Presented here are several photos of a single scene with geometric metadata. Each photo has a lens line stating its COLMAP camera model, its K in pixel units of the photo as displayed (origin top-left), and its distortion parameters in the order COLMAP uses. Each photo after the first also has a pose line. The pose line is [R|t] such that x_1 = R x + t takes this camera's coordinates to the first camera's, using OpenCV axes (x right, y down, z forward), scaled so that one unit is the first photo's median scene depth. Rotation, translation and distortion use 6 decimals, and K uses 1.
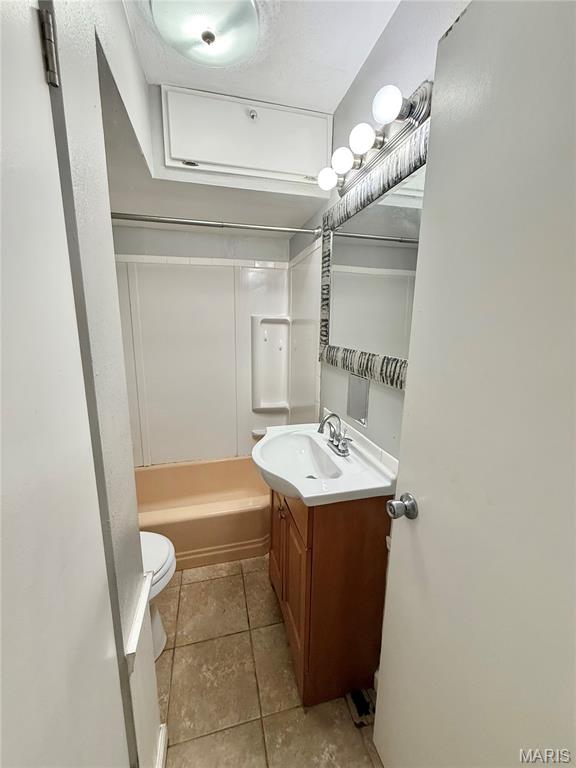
lens RADIAL K [[303.1, 0, 288.0], [0, 303.1, 384.0], [0, 0, 1]] dist [-0.011667, -0.000096]
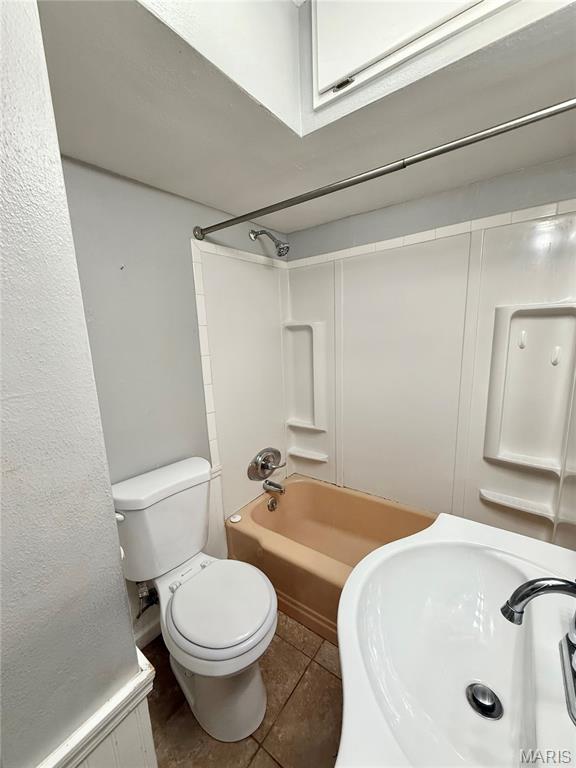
lens RADIAL K [[303.1, 0, 288.0], [0, 303.1, 384.0], [0, 0, 1]] dist [-0.011667, -0.000096]
pose [[0.628867, 0.101041, -0.770920, 0.100046], [-0.101496, 0.993704, 0.047446, -0.058268], [0.770860, 0.048408, 0.635163, 0.303908]]
